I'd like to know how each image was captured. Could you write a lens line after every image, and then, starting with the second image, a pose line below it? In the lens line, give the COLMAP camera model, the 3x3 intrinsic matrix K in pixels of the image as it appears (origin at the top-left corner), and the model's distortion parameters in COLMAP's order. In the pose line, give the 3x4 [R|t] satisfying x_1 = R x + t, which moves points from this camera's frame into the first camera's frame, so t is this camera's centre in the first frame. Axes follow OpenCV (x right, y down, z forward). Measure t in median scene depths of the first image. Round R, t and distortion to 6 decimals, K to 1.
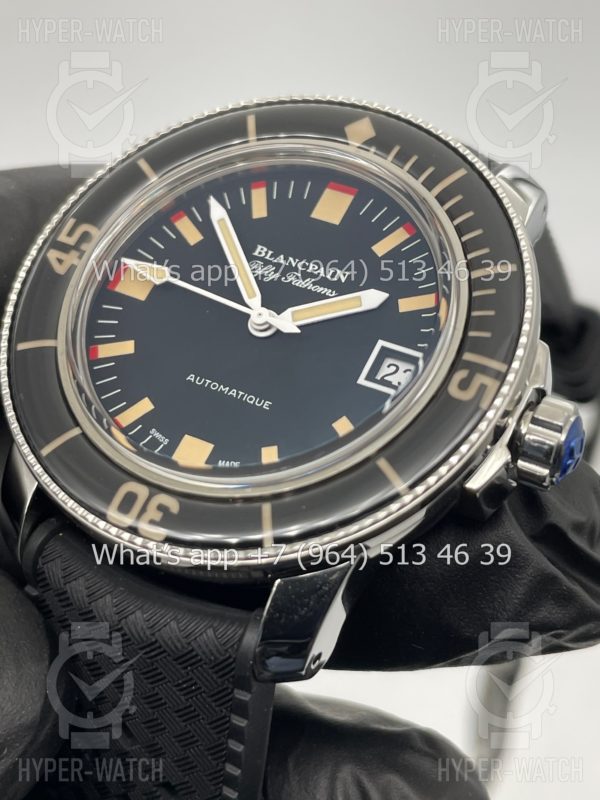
lens RADIAL K [[1214.4, 0, 297.0], [0, 1214.4, 432.2], [0, 0, 1]] dist [0.046072, -0.055325]
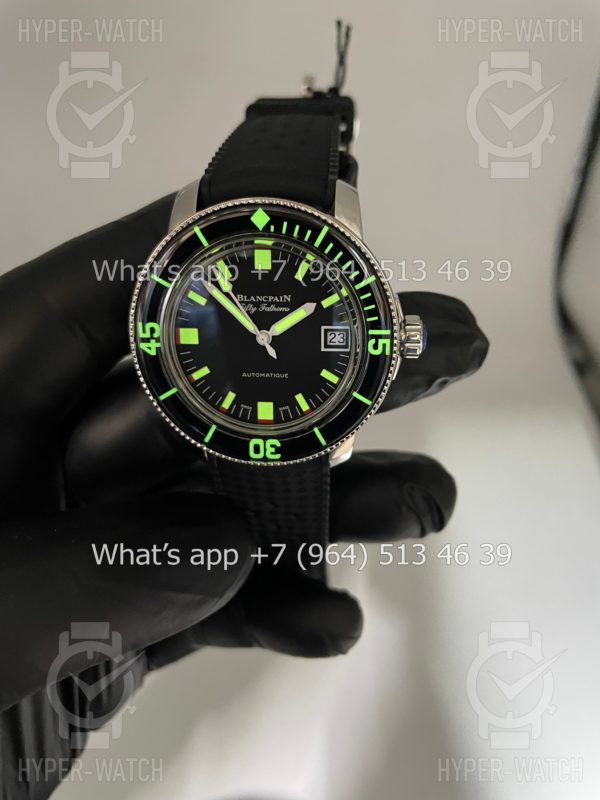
lens RADIAL K [[610.4, 0, 300.0], [0, 610.4, 400.0], [0, 0, 1]] dist [0.037548, -0.000475]
pose [[0.884654, -0.466248, 0.000159, -0.022992], [0.360053, 0.683379, 0.635102, -0.653671], [-0.296224, -0.561788, 0.772428, 0.137172]]
